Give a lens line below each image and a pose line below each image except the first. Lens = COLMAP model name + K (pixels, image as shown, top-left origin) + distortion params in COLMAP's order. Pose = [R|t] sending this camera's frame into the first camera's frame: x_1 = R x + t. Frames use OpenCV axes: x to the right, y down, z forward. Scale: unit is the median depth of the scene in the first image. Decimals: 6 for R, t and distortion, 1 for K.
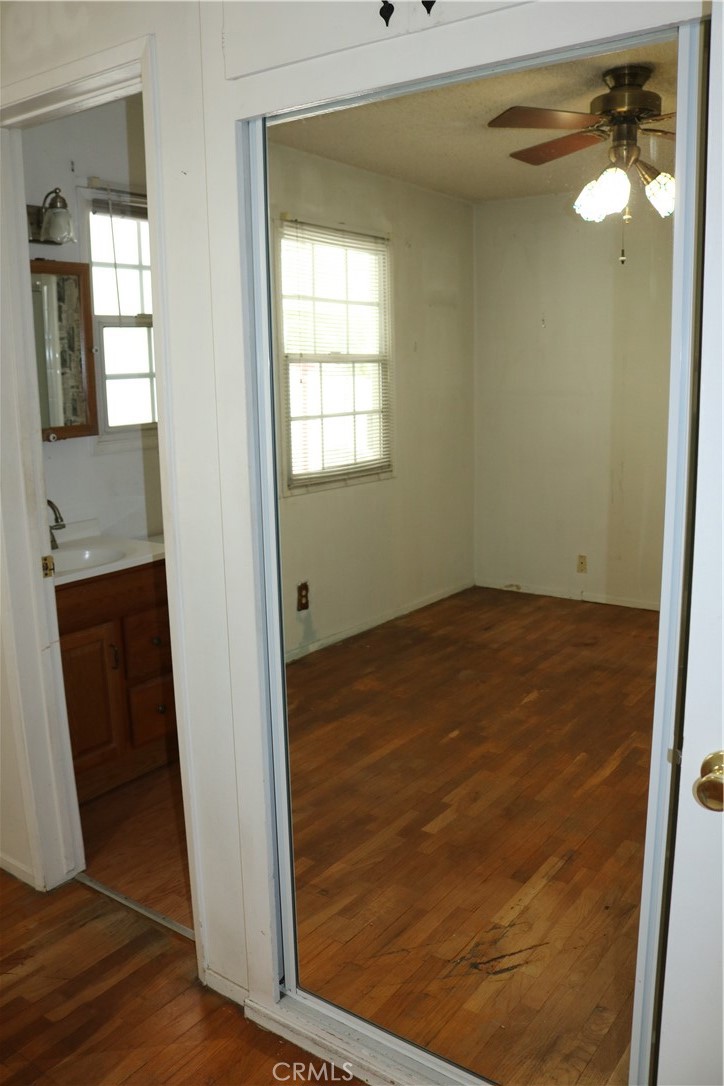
lens RADIAL K [[906.7, 0, 356.4], [0, 906.7, 543.8], [0, 0, 1]] dist [-0.113455, 0.043782]
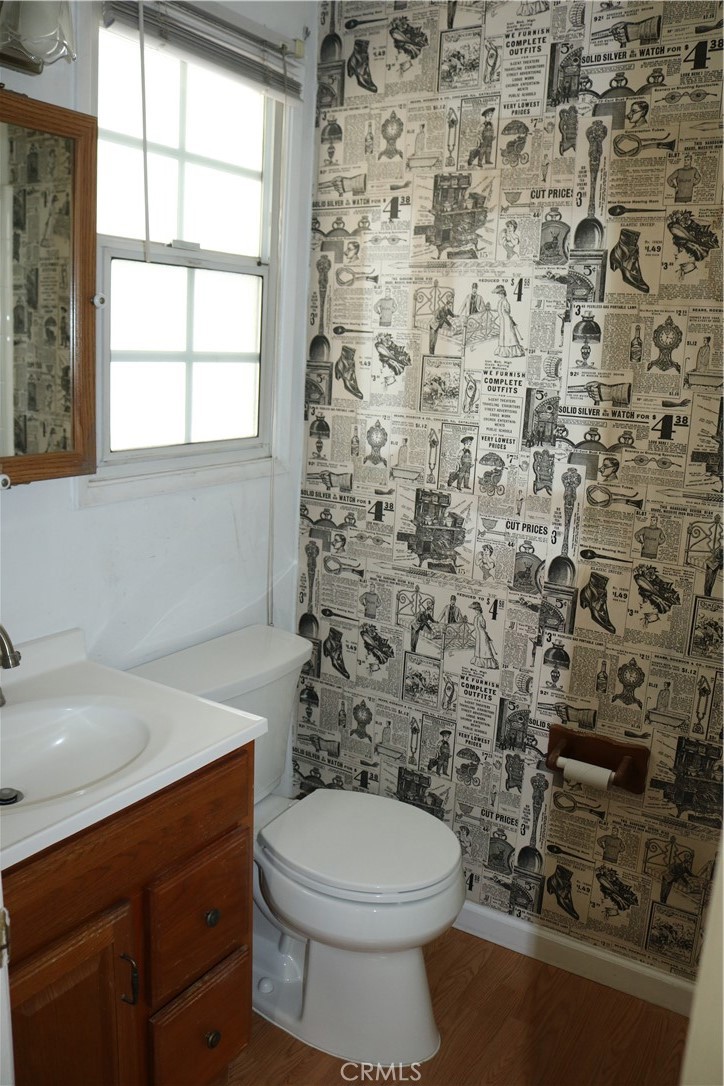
lens RADIAL K [[906.7, 0, 366.2], [0, 906.7, 543.1], [0, 0, 1]] dist [-0.113455, 0.043782]
pose [[0.995495, 0.048361, 0.081549, -0.166452], [-0.049448, 0.998712, 0.011362, -0.089879], [-0.080895, -0.015344, 0.996605, 0.463681]]
